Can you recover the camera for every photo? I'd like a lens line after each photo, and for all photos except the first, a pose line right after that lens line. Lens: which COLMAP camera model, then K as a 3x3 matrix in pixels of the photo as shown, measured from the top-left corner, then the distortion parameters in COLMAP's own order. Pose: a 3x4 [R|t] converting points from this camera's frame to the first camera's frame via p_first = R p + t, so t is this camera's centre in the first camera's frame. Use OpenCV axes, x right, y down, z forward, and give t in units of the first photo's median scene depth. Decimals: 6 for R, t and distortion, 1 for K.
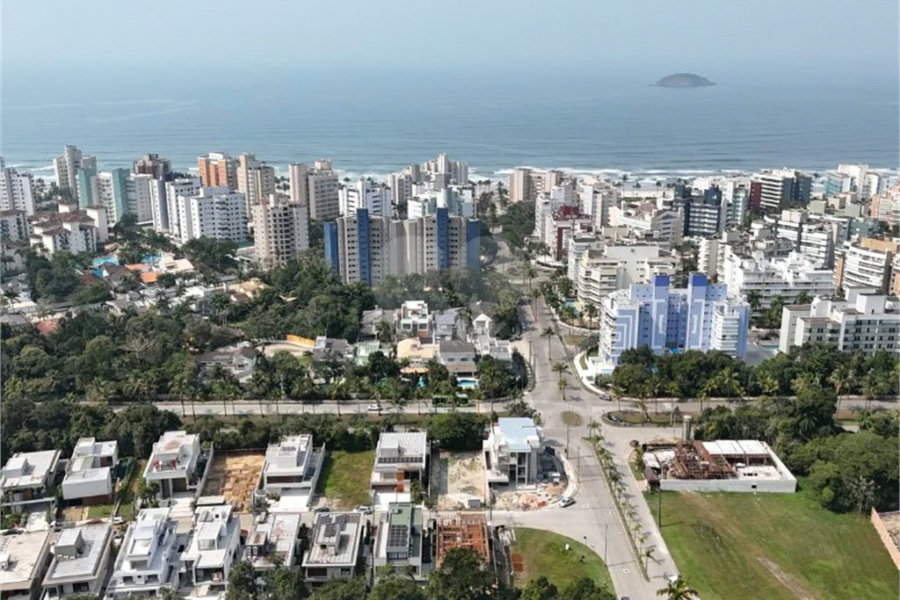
lens RADIAL K [[868.3, 0, 450.0], [0, 868.3, 300.0], [0, 0, 1]] dist [0.111911, -0.203409]
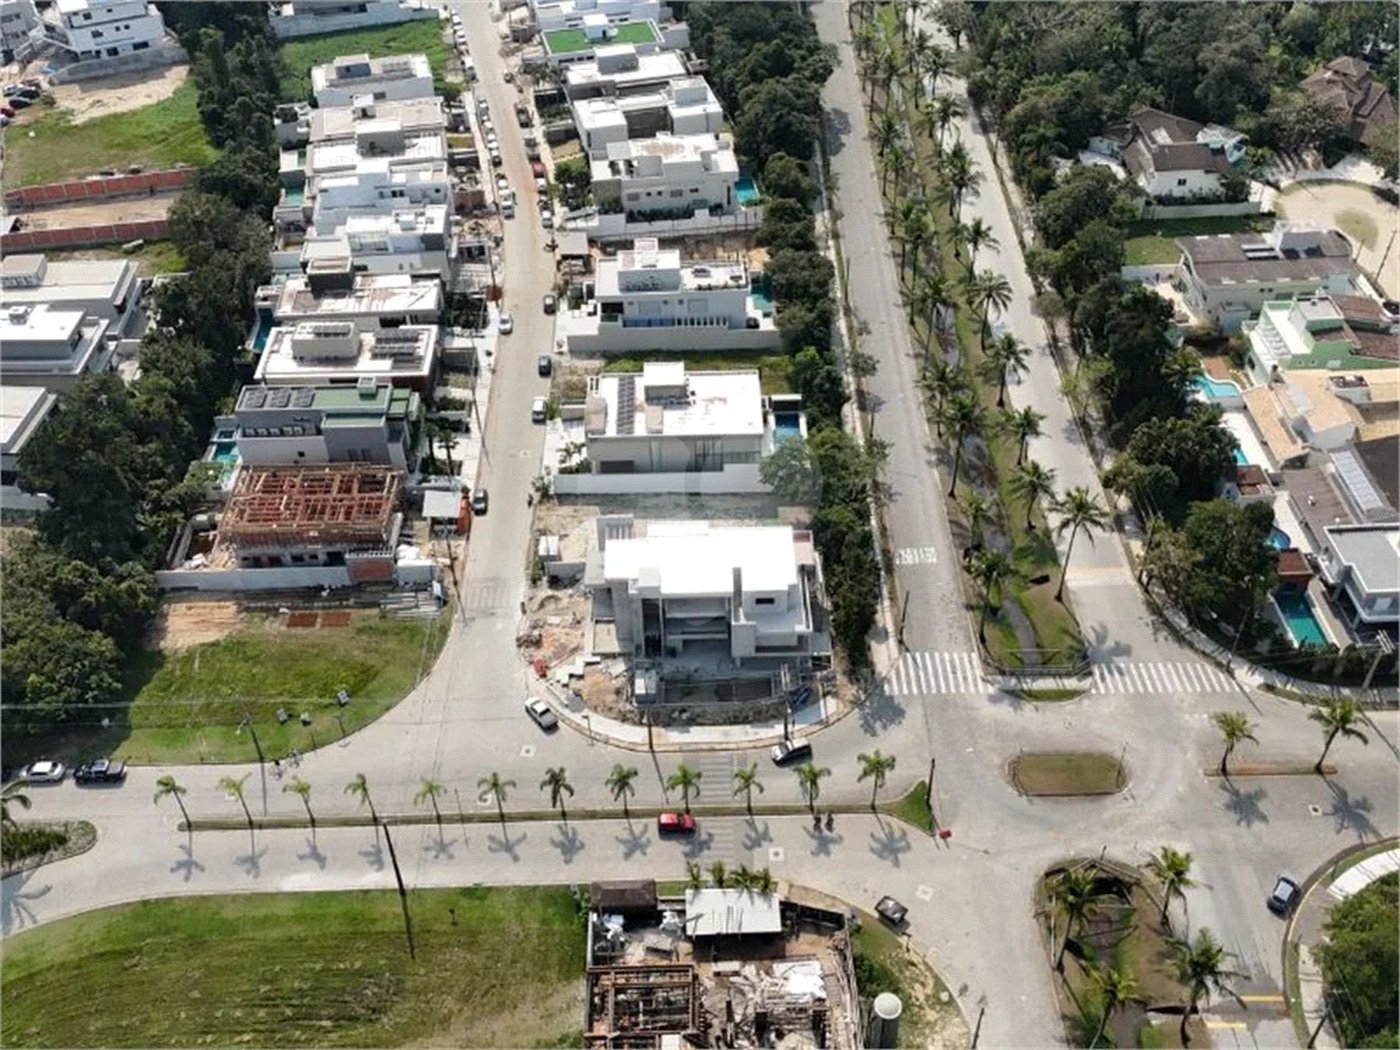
lens RADIAL K [[1355.5, 0, 700.0], [0, 1355.5, 525.0], [0, 0, 1]] dist [0.042598, -0.005468]
pose [[0.004234, 0.679468, -0.733693, 0.525963], [-0.261192, 0.708981, 0.655076, -0.260436], [0.965278, 0.188861, 0.180474, 0.912779]]
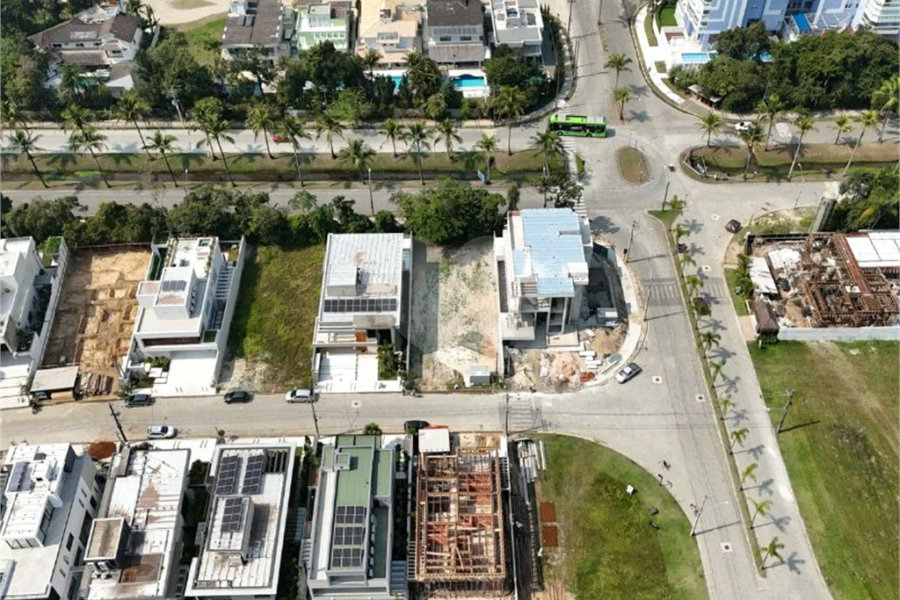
lens RADIAL K [[868.3, 0, 450.0], [0, 868.3, 300.0], [0, 0, 1]] dist [0.111911, -0.203409]
pose [[0.999982, -0.003530, -0.004750, 0.009262], [0.005477, 0.855996, 0.516953, -0.133800], [0.002241, -0.516970, 0.856001, 0.475973]]
